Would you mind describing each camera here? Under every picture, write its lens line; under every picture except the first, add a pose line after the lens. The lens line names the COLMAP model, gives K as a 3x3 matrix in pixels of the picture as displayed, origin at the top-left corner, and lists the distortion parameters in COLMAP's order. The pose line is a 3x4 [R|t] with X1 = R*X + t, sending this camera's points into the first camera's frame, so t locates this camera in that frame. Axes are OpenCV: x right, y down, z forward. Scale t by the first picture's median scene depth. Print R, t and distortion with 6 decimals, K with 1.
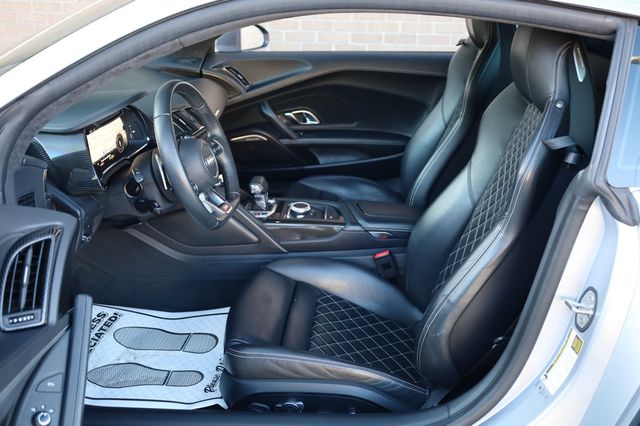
lens RADIAL K [[668.7, 0, 339.3], [0, 668.7, 213.1], [0, 0, 1]] dist [0.057561, 0.000000]
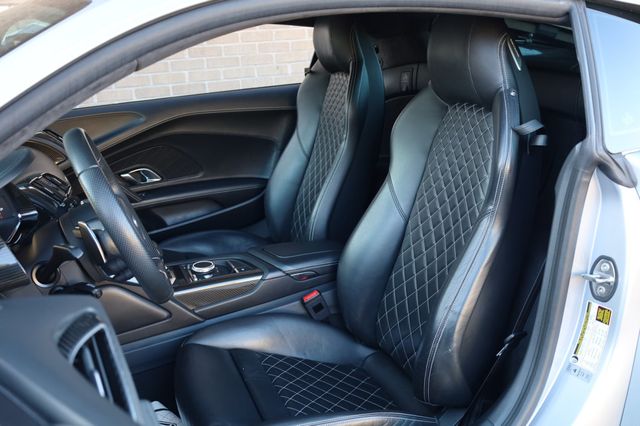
lens RADIAL K [[668.7, 0, 319.3], [0, 668.7, 216.7], [0, 0, 1]] dist [0.057561, 0.000000]
pose [[0.891594, -0.182577, 0.414397, -0.283481], [0.222679, 0.973601, -0.050152, 0.005122], [-0.394301, 0.136993, 0.908713, 0.155688]]
